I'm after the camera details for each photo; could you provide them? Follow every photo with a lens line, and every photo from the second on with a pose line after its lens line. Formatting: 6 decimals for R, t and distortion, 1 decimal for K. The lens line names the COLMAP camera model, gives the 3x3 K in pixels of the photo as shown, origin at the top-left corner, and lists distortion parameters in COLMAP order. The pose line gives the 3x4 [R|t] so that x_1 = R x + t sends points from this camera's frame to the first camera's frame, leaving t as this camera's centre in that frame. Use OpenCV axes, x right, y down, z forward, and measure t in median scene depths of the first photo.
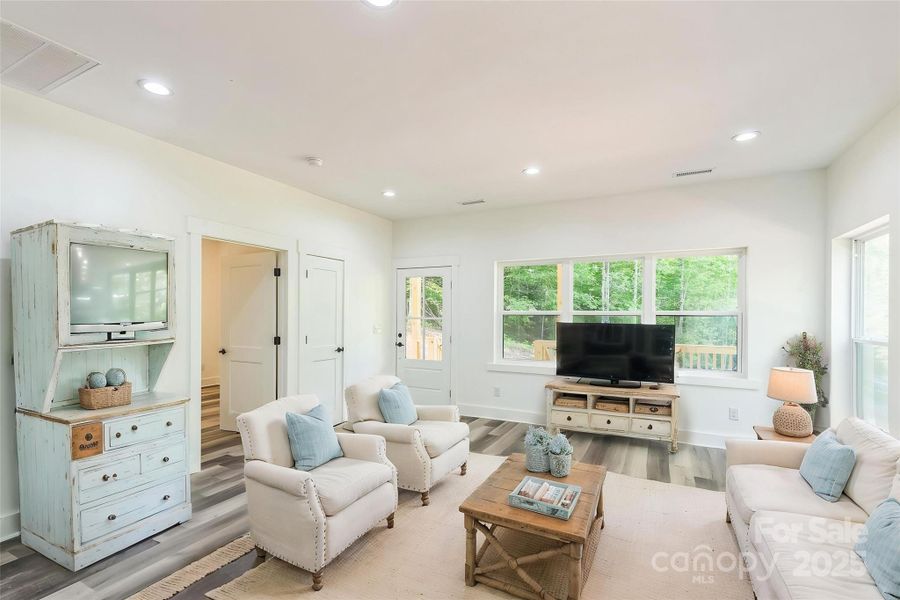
lens RADIAL K [[410.8, 0, 448.5], [0, 410.8, 315.1], [0, 0, 1]] dist [0.003408, 0.000143]
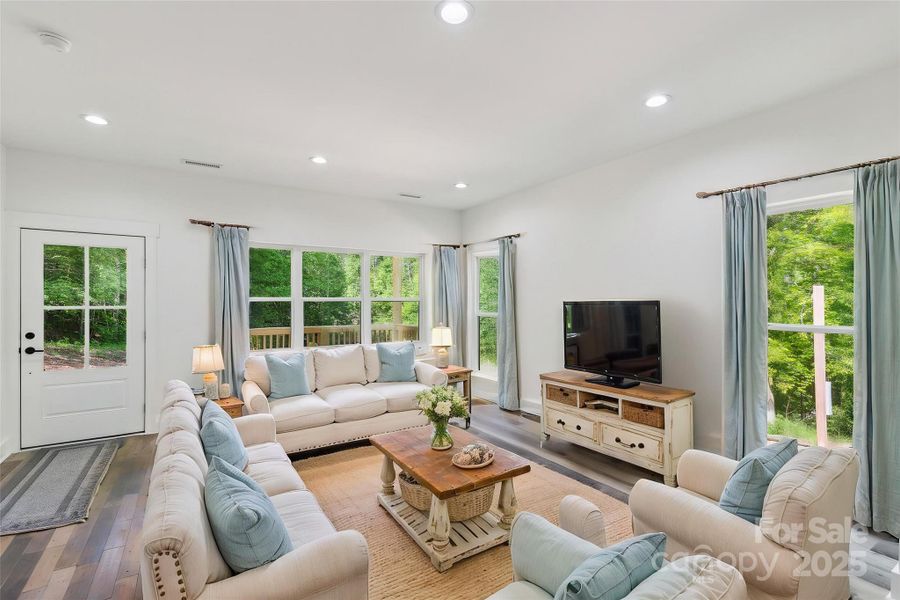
lens RADIAL K [[408.3, 0, 449.4], [0, 408.3, 297.2], [0, 0, 1]] dist [0.002723, 0.000092]
pose [[0.510481, 0.002578, 0.859885, -0.344812], [0.006155, 0.999959, -0.006652, -0.001343], [-0.859867, 0.008688, 0.510444, 0.143916]]
